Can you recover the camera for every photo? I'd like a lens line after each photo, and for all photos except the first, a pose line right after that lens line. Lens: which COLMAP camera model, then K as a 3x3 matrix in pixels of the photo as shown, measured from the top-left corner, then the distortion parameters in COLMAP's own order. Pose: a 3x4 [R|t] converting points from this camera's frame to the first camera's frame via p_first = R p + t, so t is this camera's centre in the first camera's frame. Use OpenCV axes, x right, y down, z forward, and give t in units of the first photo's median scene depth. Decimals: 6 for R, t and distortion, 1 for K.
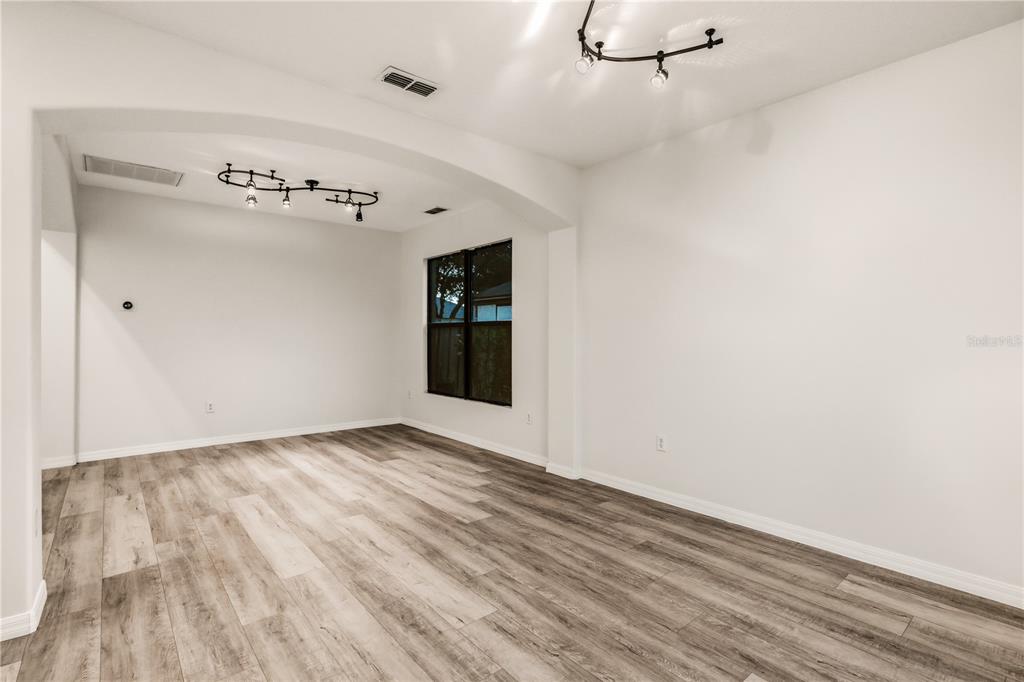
lens RADIAL K [[475.5, 0, 509.0], [0, 475.5, 339.1], [0, 0, 1]] dist [-0.004003, -0.000365]
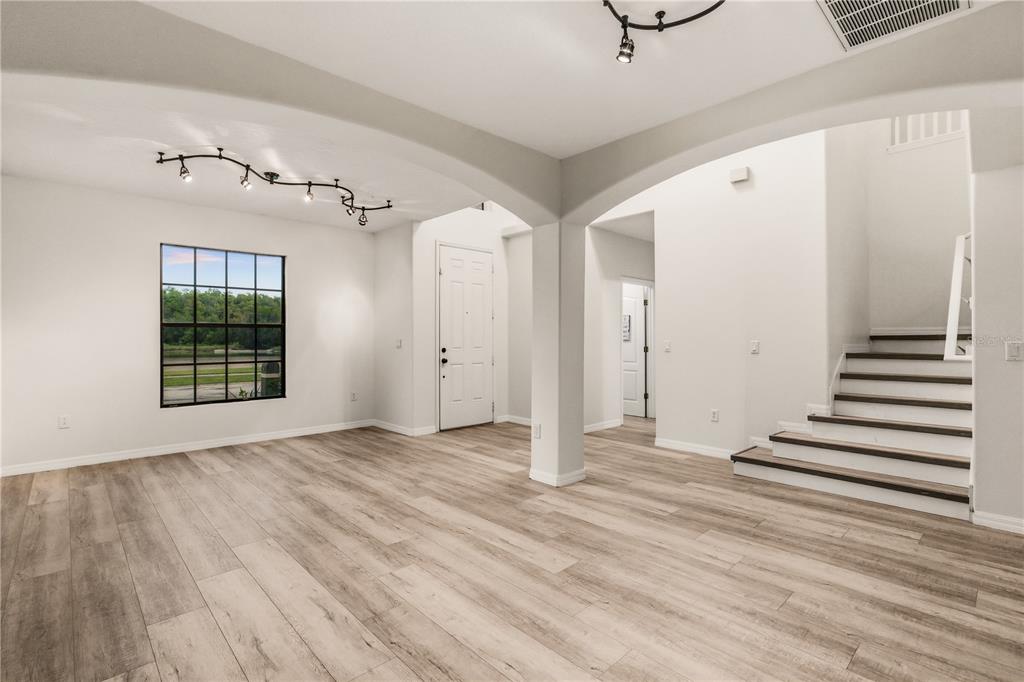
lens RADIAL K [[475.5, 0, 509.0], [0, 475.5, 339.1], [0, 0, 1]] dist [-0.004003, -0.000365]
pose [[-0.998589, -0.000019, -0.053111, -0.554305], [-0.000478, 0.999963, 0.008619, -0.012627], [0.053109, 0.008632, -0.998551, 2.140161]]
